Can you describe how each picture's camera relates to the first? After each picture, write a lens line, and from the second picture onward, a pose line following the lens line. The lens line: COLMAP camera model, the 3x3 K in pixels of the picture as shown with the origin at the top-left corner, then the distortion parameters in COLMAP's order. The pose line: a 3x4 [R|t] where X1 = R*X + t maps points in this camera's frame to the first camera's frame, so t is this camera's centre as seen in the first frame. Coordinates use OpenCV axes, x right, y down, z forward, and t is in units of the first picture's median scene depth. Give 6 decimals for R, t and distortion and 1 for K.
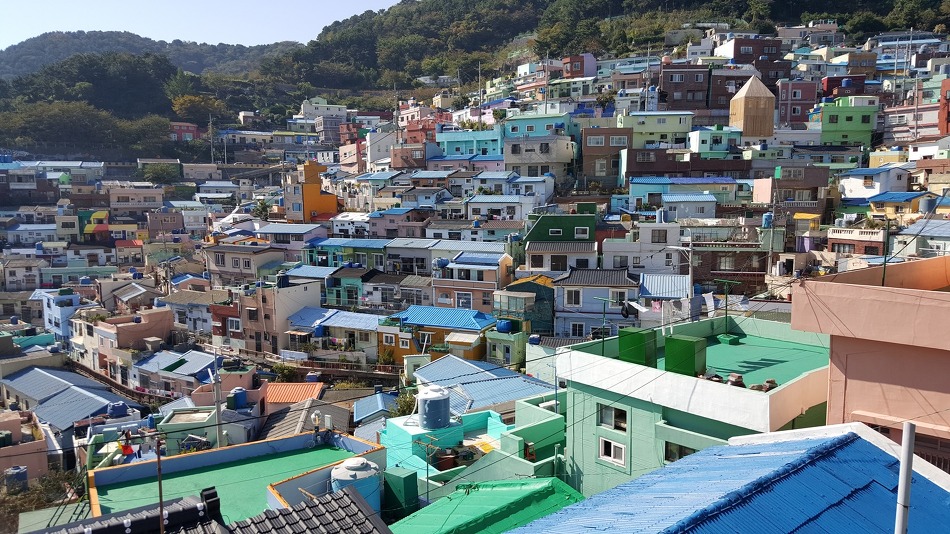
lens RADIAL K [[692.8, 0, 475.0], [0, 692.8, 267.0], [0, 0, 1]] dist [0.099394, -0.148220]
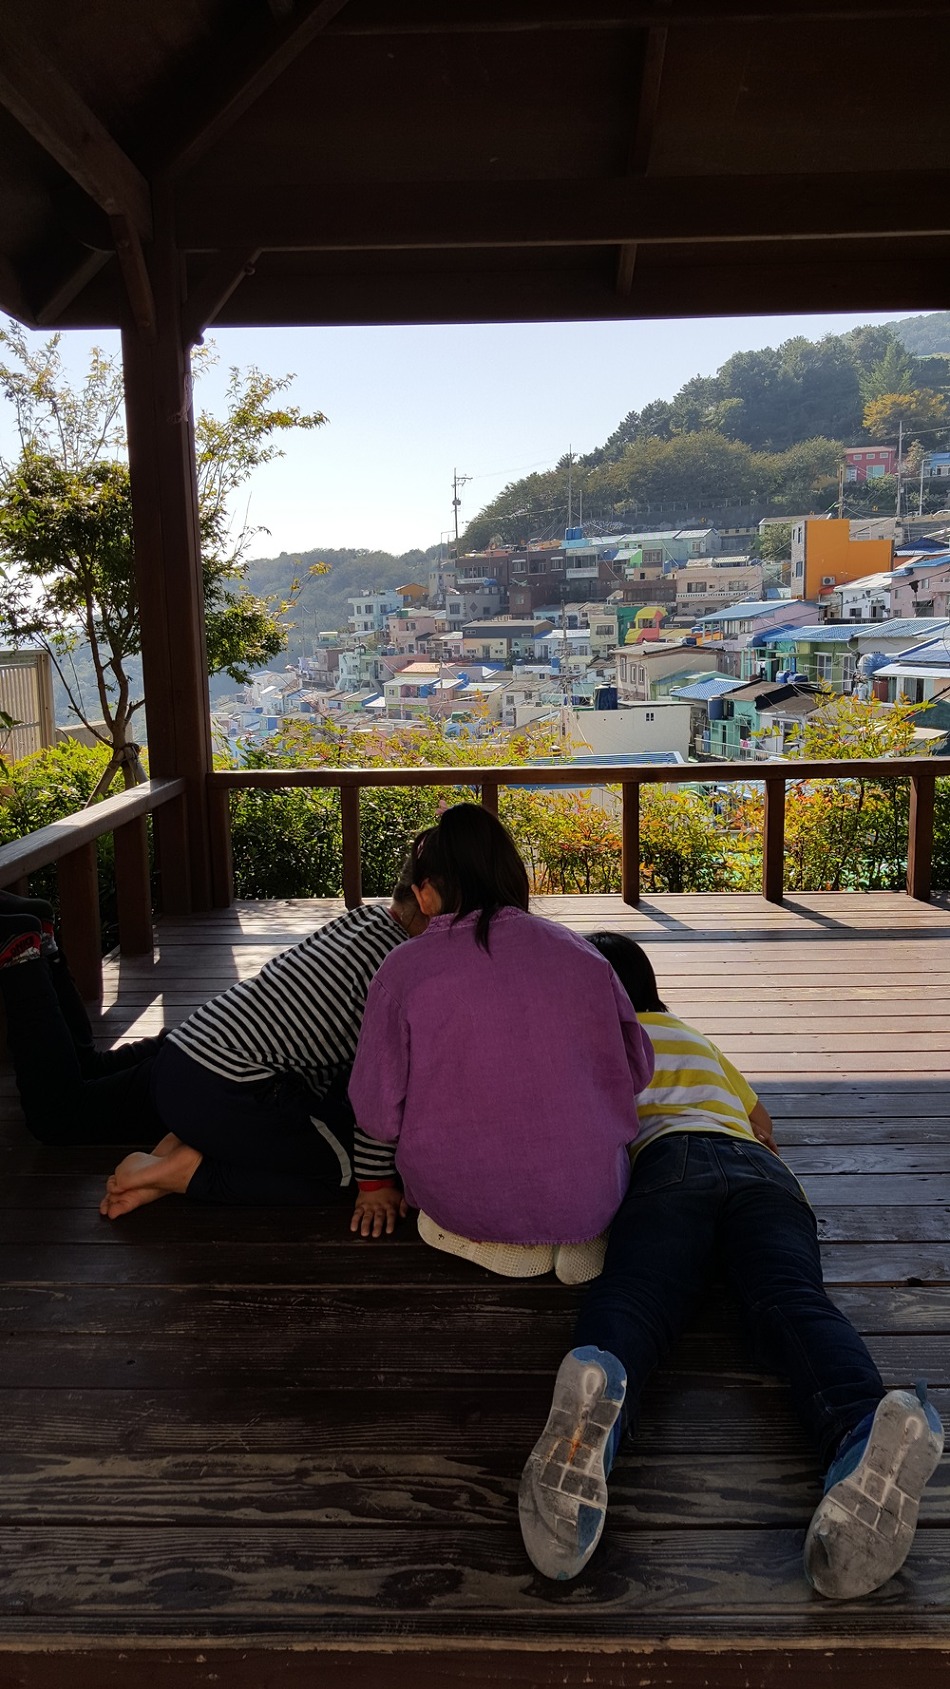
lens RADIAL K [[1231.8, 0, 475.0], [0, 1231.8, 844.5], [0, 0, 1]] dist [0.099394, -0.148220]
pose [[0.643788, 0.118767, -0.755931, 0.211187], [-0.058475, 0.992629, 0.106155, 0.020654], [0.762967, -0.024138, 0.645987, 0.187854]]
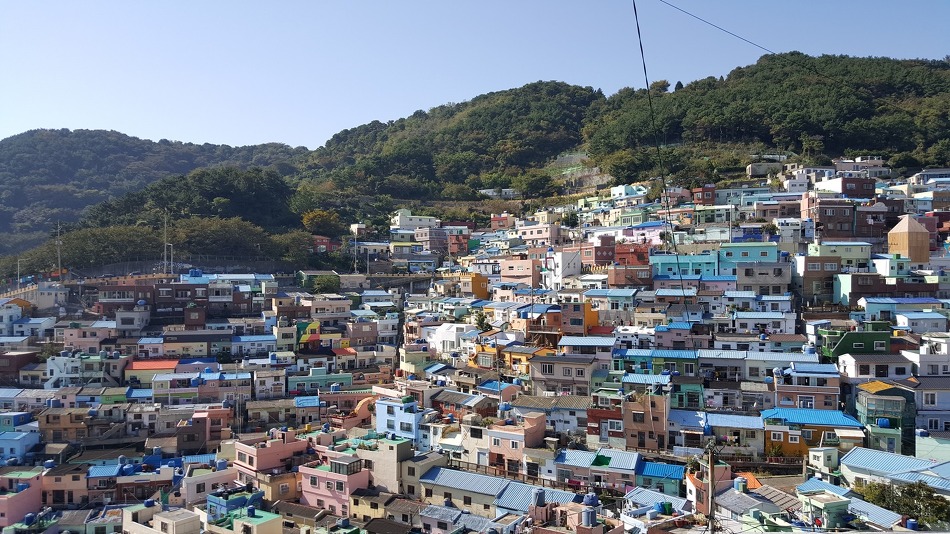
lens RADIAL K [[688.1, 0, 475.0], [0, 688.1, 267.0], [0, 0, 1]] dist [0.154267, -0.251680]
pose [[0.991631, -0.000904, 0.129103, -0.428889], [0.017217, 0.991970, -0.125297, -0.025131], [-0.127953, 0.126471, 0.983683, -0.111284]]
